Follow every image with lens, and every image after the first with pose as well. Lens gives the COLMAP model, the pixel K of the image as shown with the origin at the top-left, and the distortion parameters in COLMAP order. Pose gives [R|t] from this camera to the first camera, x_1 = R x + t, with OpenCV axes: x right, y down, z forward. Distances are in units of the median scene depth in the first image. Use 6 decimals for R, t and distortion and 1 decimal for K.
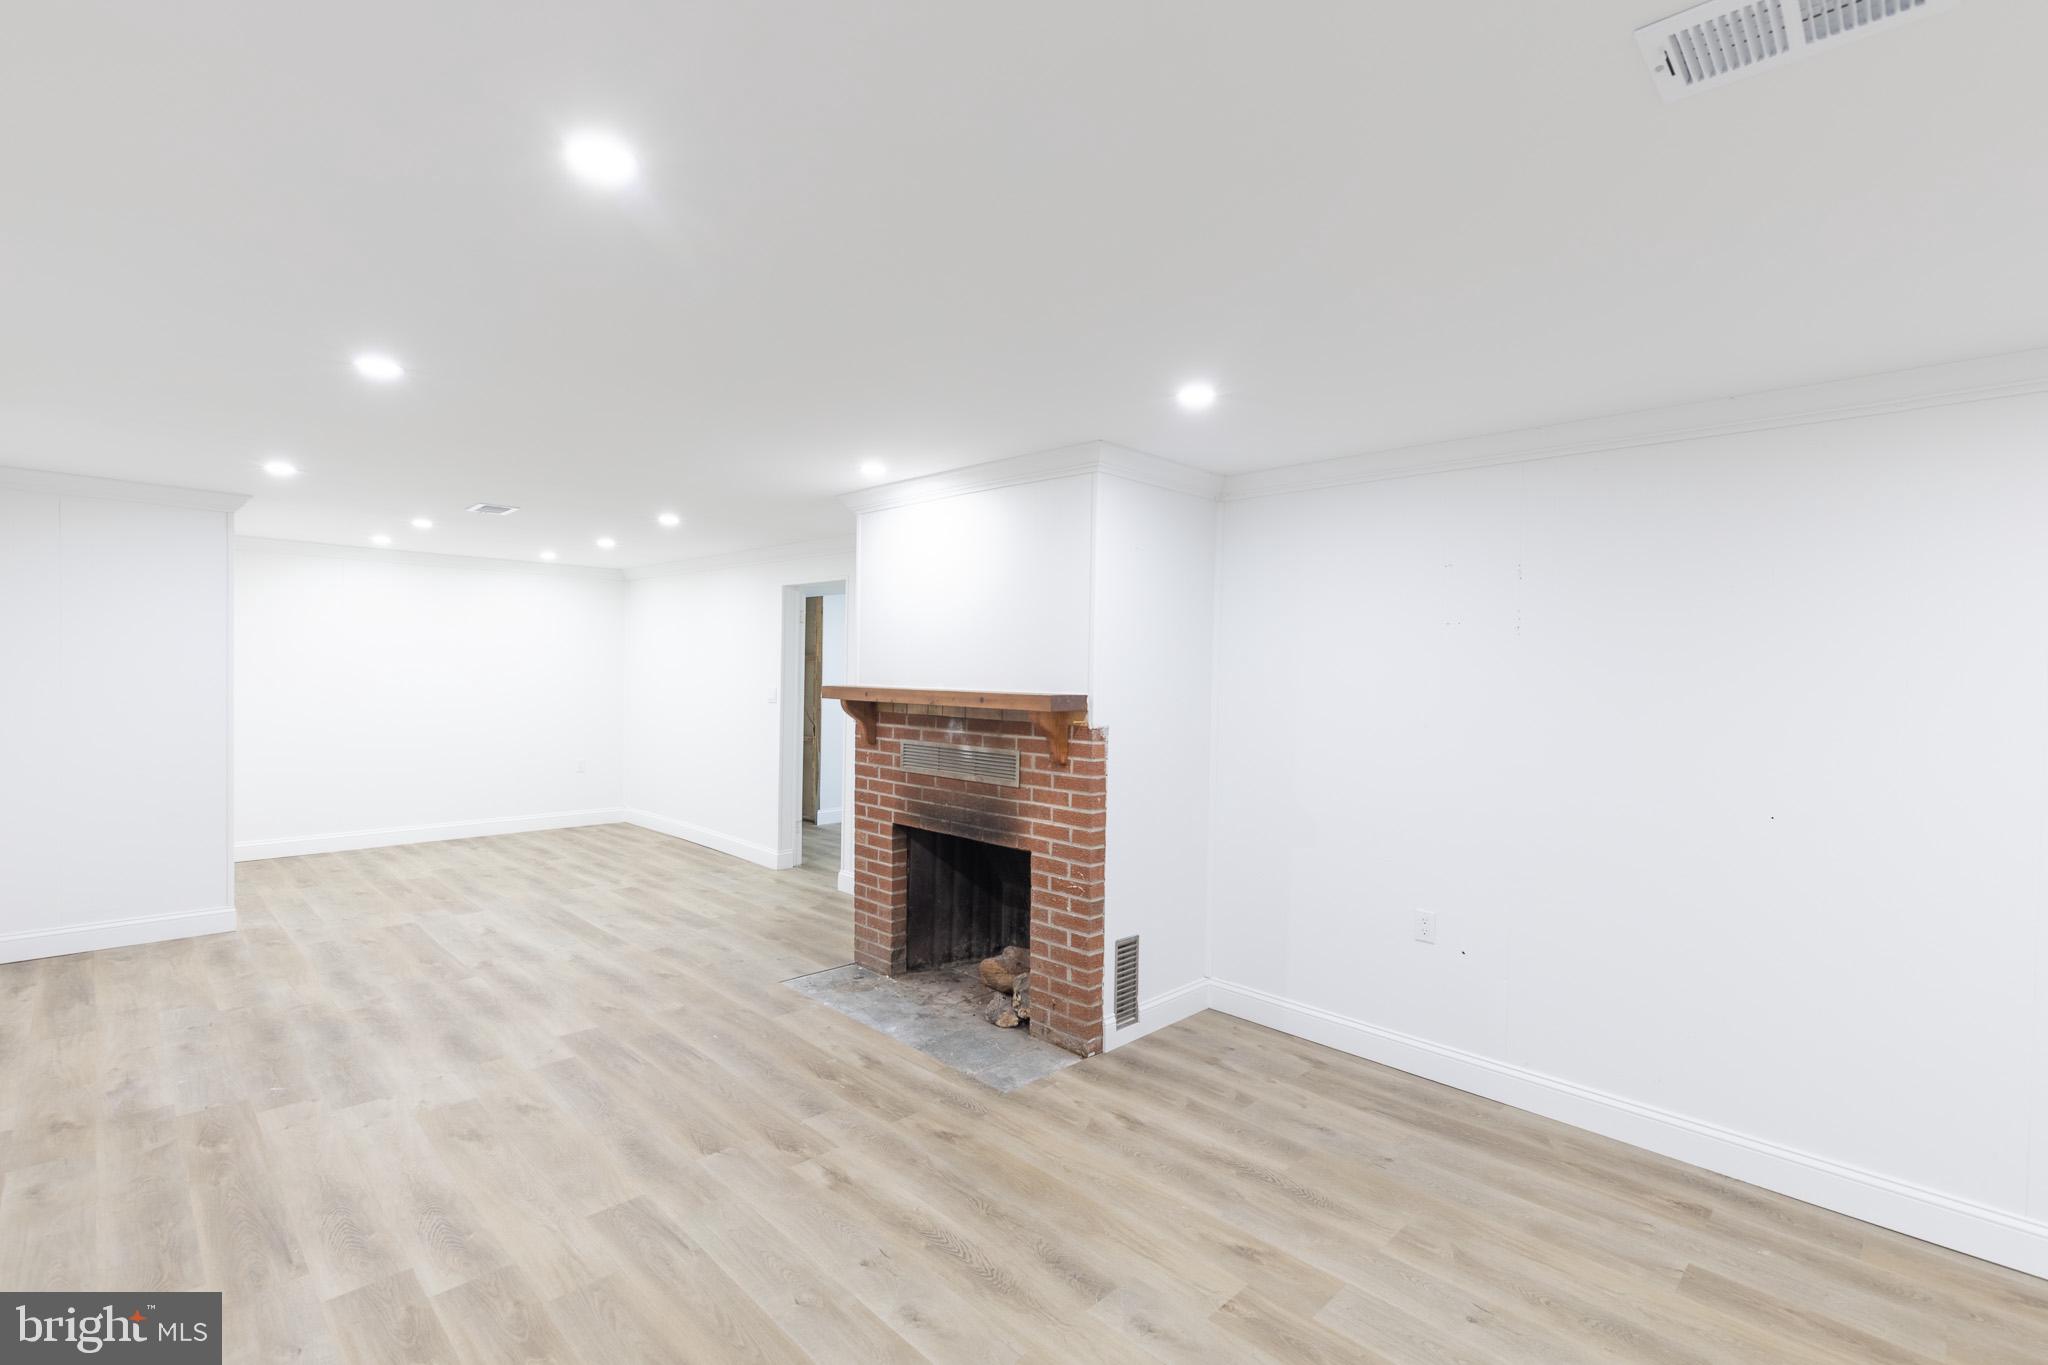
lens RADIAL K [[928.2, 0, 1029.2], [0, 928.2, 680.0], [0, 0, 1]] dist [0.010036, -0.001545]
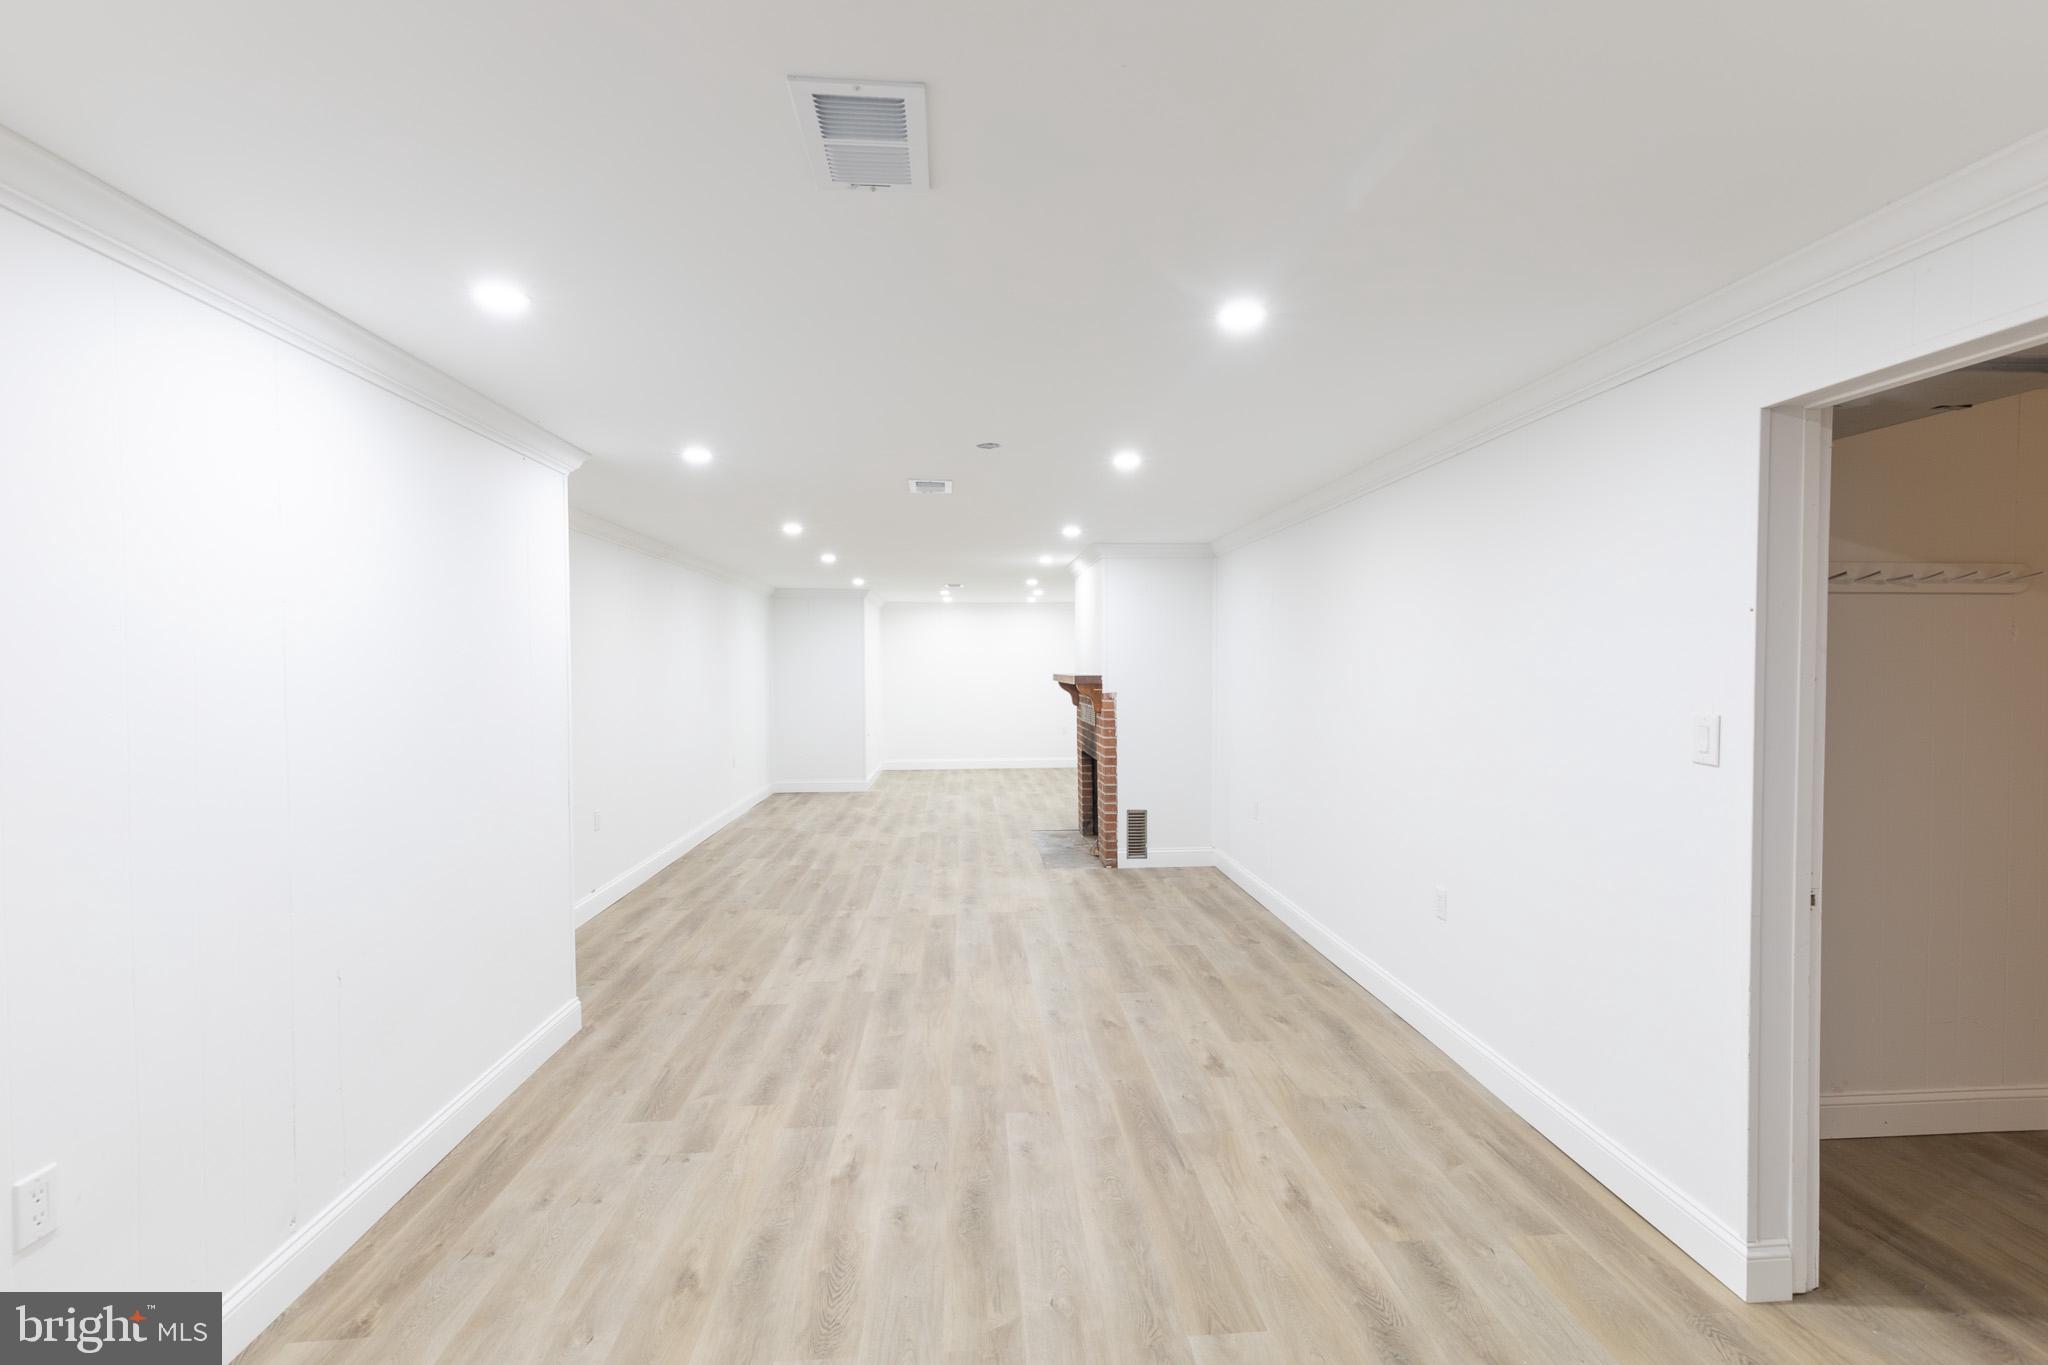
lens RADIAL K [[928.2, 0, 1029.2], [0, 928.2, 680.0], [0, 0, 1]] dist [0.010036, -0.001545]
pose [[0.755099, -0.010484, -0.655528, 1.113507], [0.011185, 0.999933, -0.003108, 0.028261], [0.655516, -0.004985, 0.755165, -0.487965]]
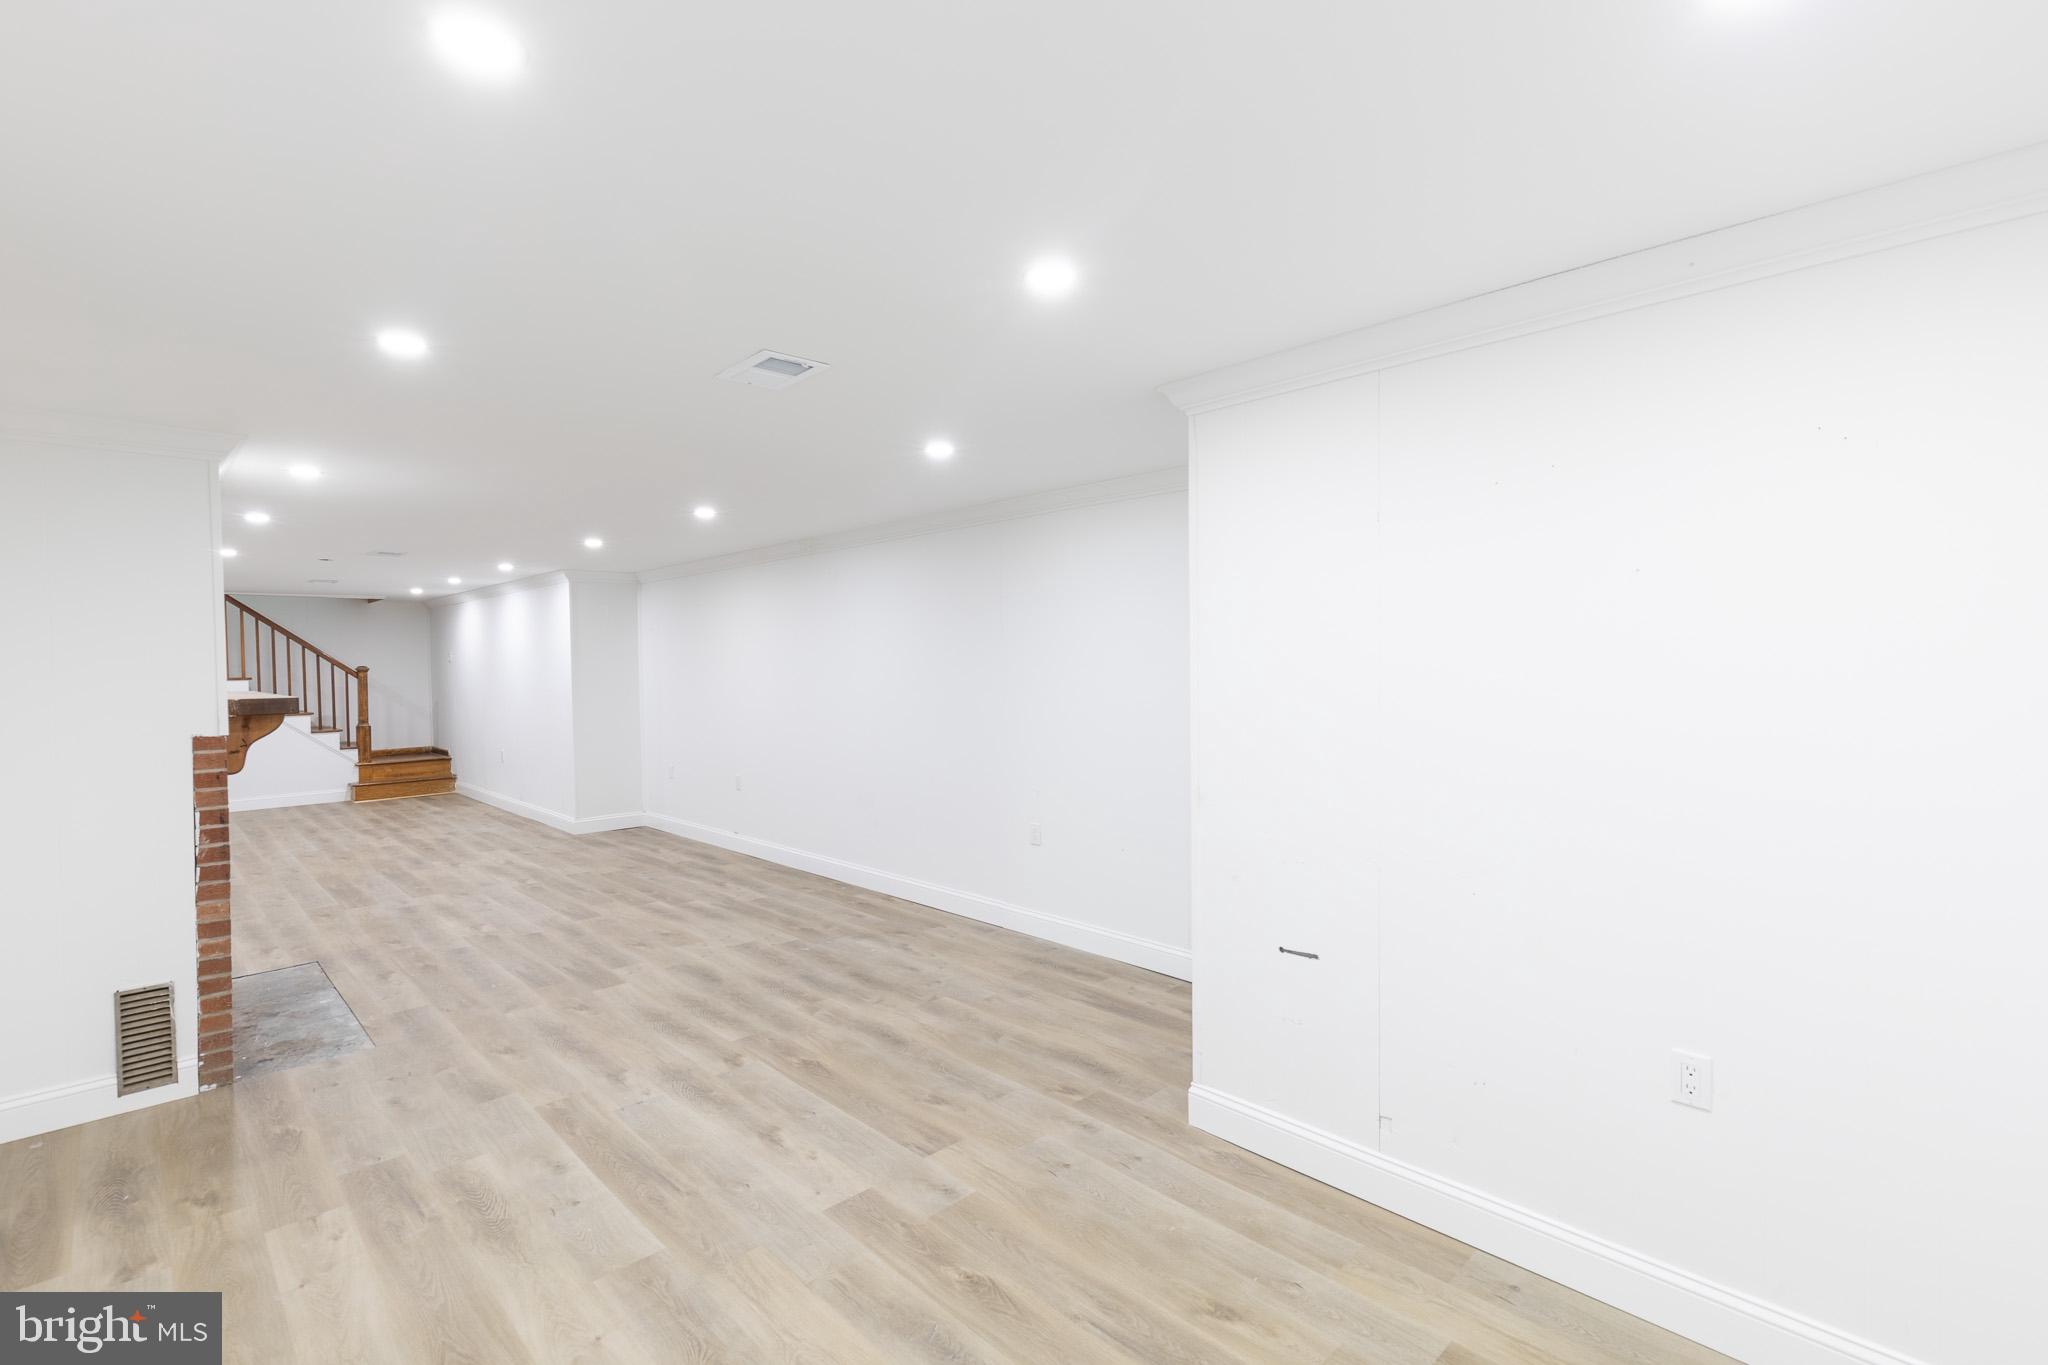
lens RADIAL K [[932.5, 0, 1028.9], [0, 932.5, 680.8], [0, 0, 1]] dist [0.010047, -0.001113]
pose [[-0.999870, -0.002667, 0.015905, -1.006676], [-0.002130, 0.999430, 0.033704, -0.041874], [-0.015985, 0.033666, -0.999305, 2.107860]]
